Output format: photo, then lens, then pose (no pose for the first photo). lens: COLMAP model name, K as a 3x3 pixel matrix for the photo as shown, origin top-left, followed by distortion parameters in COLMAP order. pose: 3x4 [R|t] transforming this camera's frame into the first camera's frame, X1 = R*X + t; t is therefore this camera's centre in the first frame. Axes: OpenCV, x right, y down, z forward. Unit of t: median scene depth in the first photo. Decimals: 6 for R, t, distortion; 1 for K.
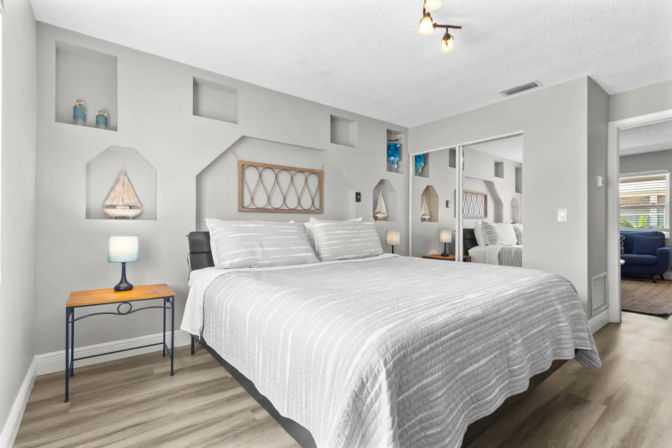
lens RADIAL K [[326.1, 0, 336.0], [0, 326.1, 224.0], [0, 0, 1]] dist [-0.000419, -0.000152]
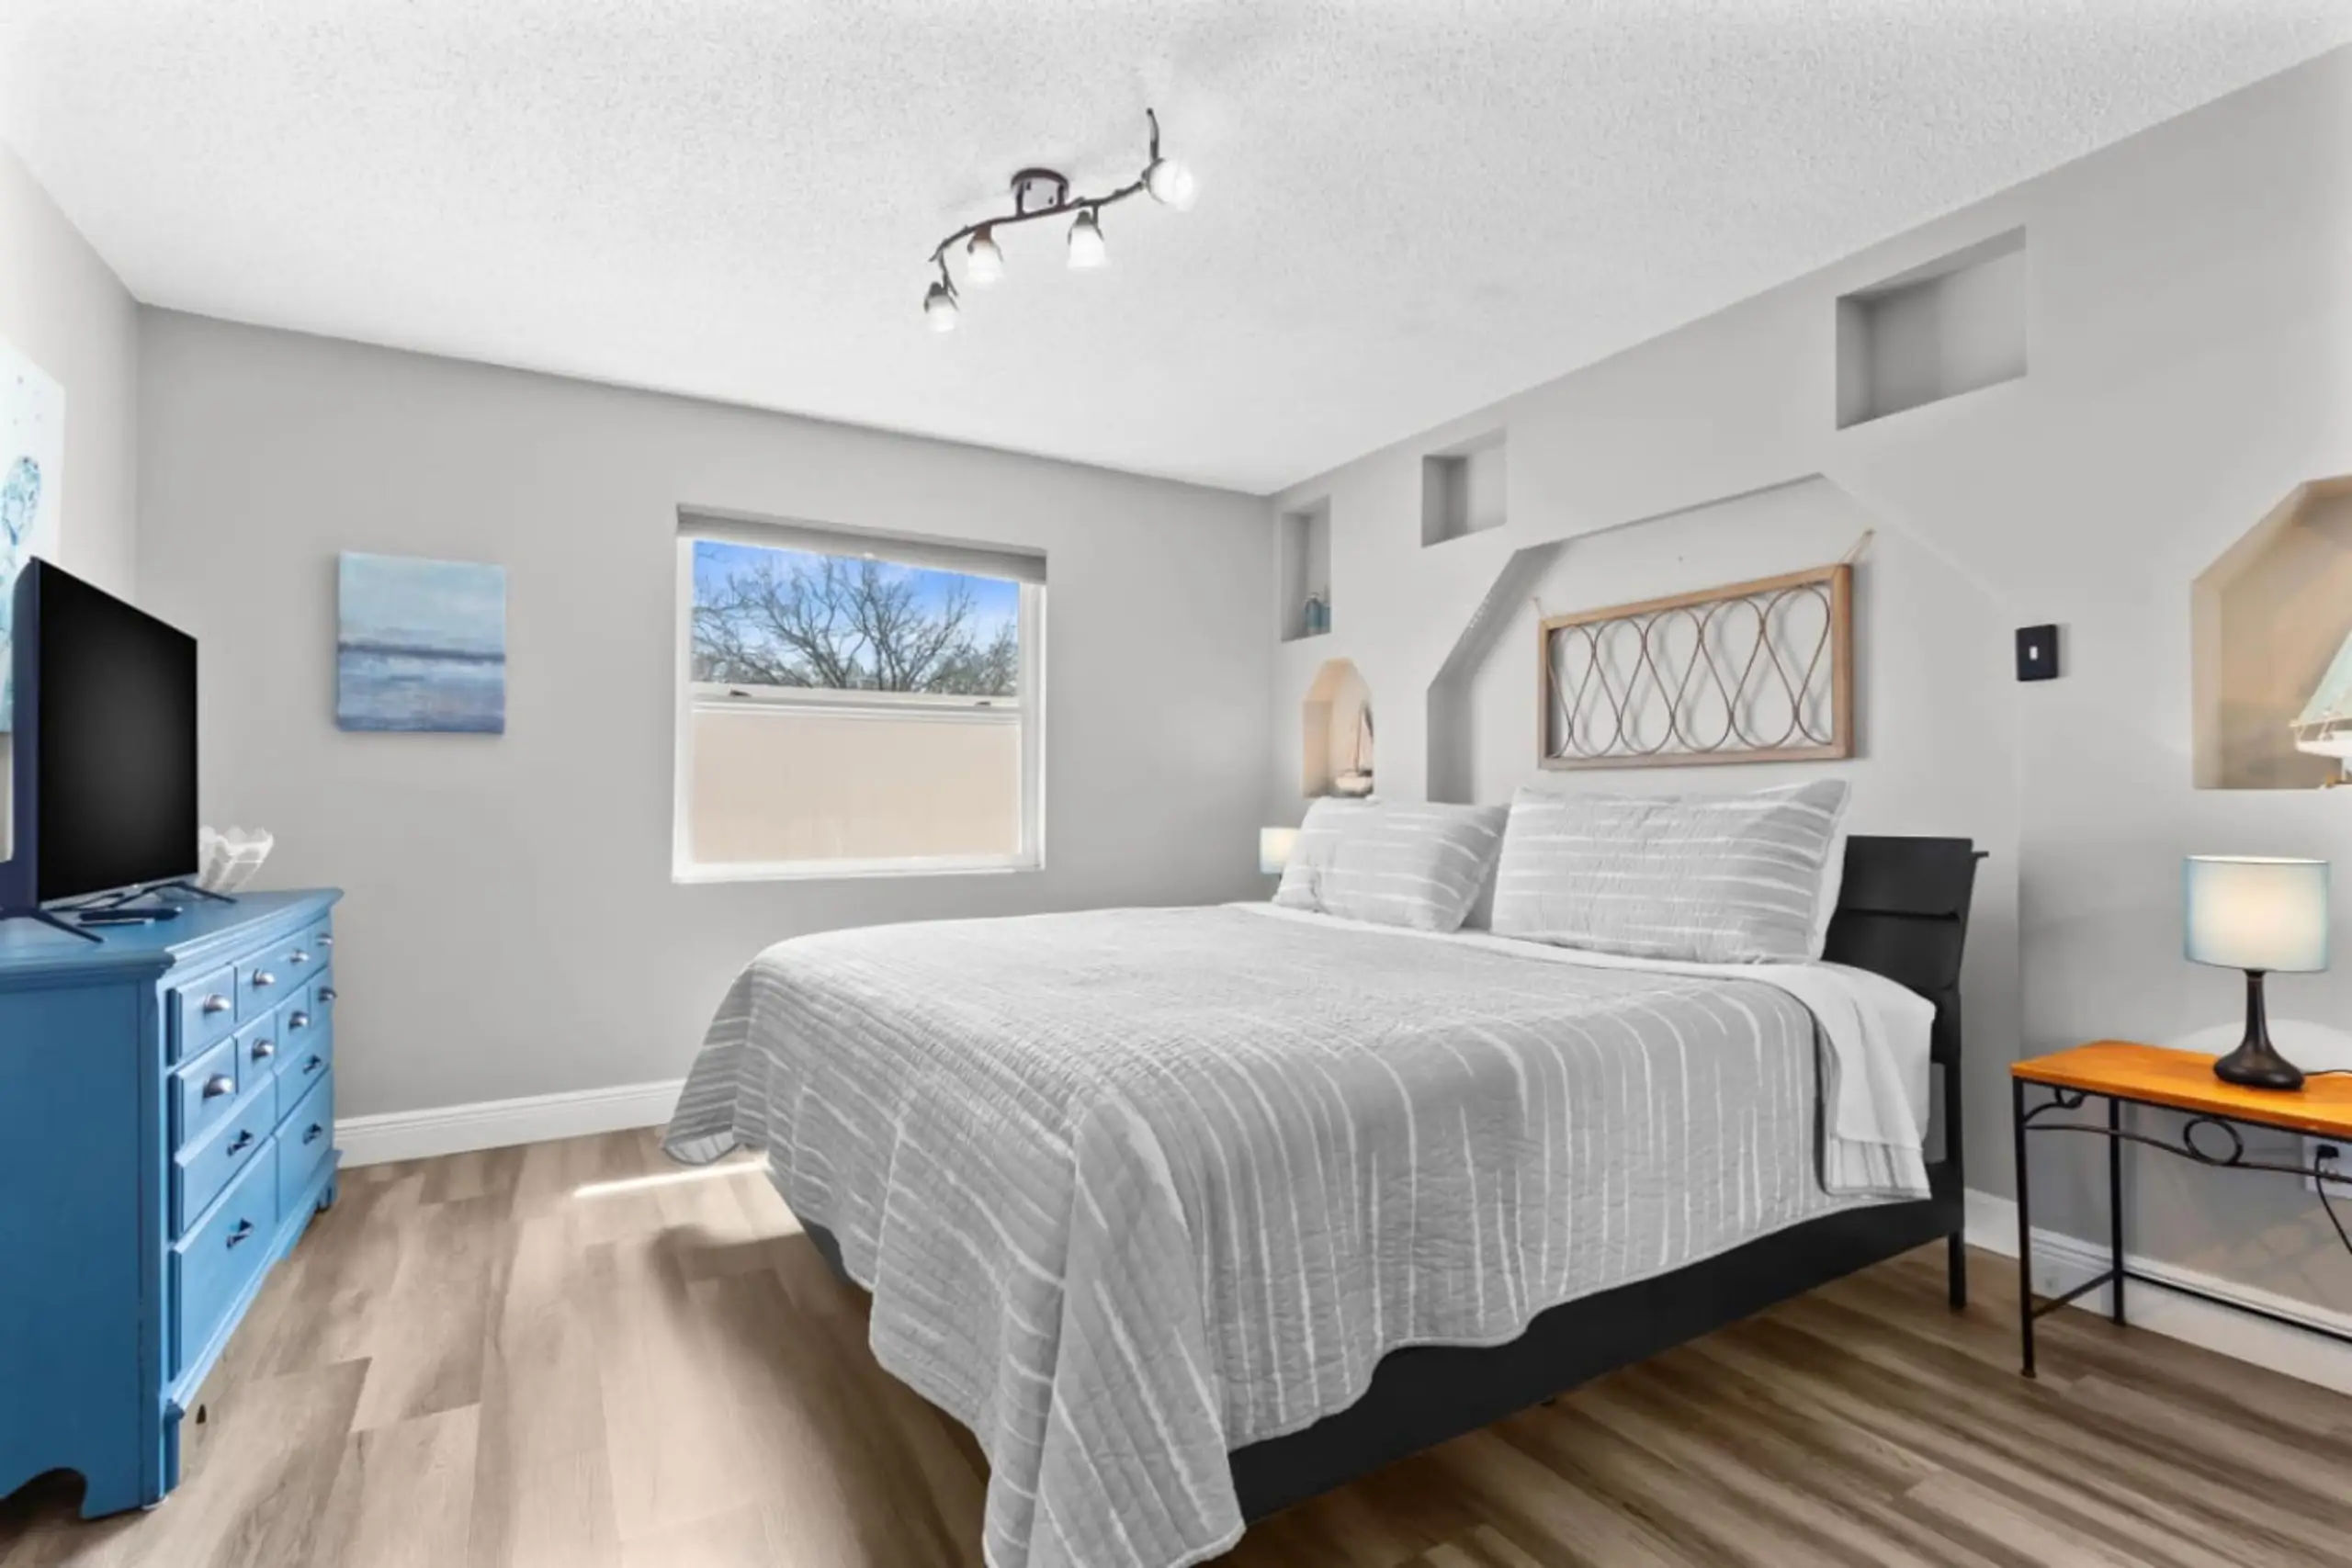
lens RADIAL K [[1141.3, 0, 1176.0], [0, 1141.3, 784.0], [0, 0, 1]] dist [-0.000419, -0.000152]
pose [[-0.168357, -0.024485, -0.985422, 0.872503], [-0.011096, 0.999675, -0.022944, 0.006104], [0.985664, 0.007071, -0.168574, 0.776052]]
